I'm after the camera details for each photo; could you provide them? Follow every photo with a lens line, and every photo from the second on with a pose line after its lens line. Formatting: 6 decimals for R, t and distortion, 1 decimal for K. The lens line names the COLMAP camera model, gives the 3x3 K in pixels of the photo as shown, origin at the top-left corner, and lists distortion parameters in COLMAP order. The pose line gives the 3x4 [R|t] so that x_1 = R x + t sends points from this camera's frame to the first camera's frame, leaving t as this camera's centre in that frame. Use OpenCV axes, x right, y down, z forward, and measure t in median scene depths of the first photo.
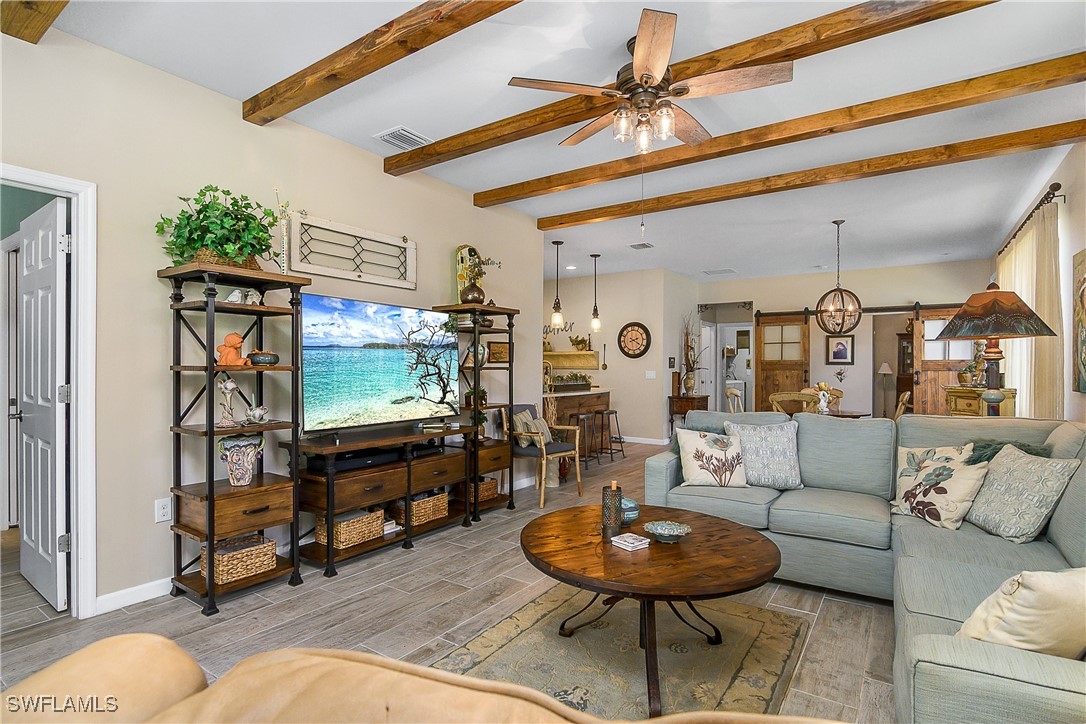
lens RADIAL K [[546.8, 0, 539.8], [0, 546.8, 366.2], [0, 0, 1]] dist [-0.019588, 0.000444]
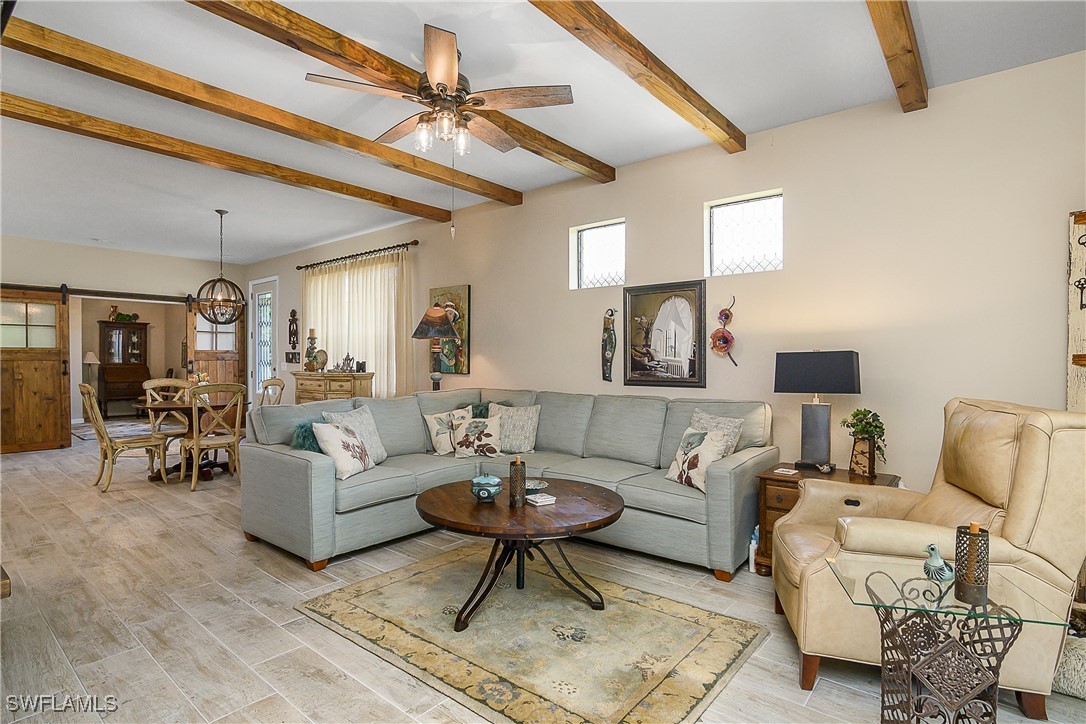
lens RADIAL K [[546.8, 0, 534.8], [0, 546.8, 364.2], [0, 0, 1]] dist [-0.019588, 0.000444]
pose [[0.094420, -0.012731, 0.995451, -0.249661], [-0.003583, 0.999907, 0.013128, -0.000214], [-0.995526, -0.004806, 0.094366, 0.211097]]
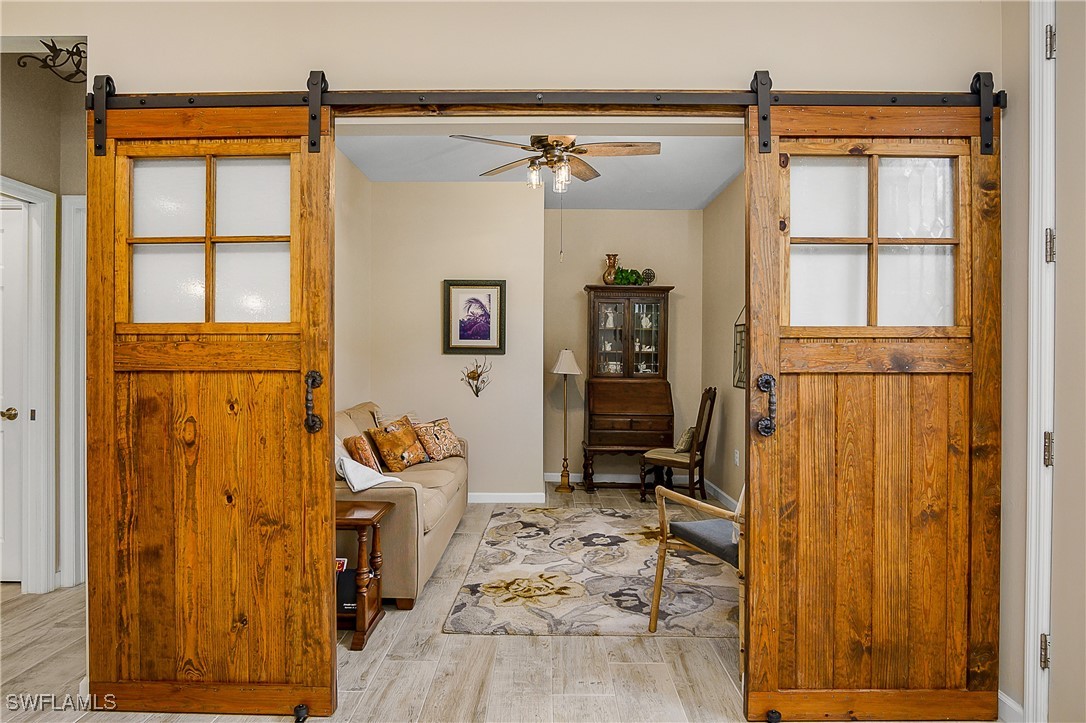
lens RADIAL K [[626.4, 0, 542.6], [0, 626.4, 363.6], [0, 0, 1]] dist [0.000454, -0.000165]
pose [[0.827863, -0.001548, 0.560928, 0.419088], [-0.002993, 0.999970, 0.007176, 0.001685], [-0.560922, -0.007620, 0.827834, 0.737629]]
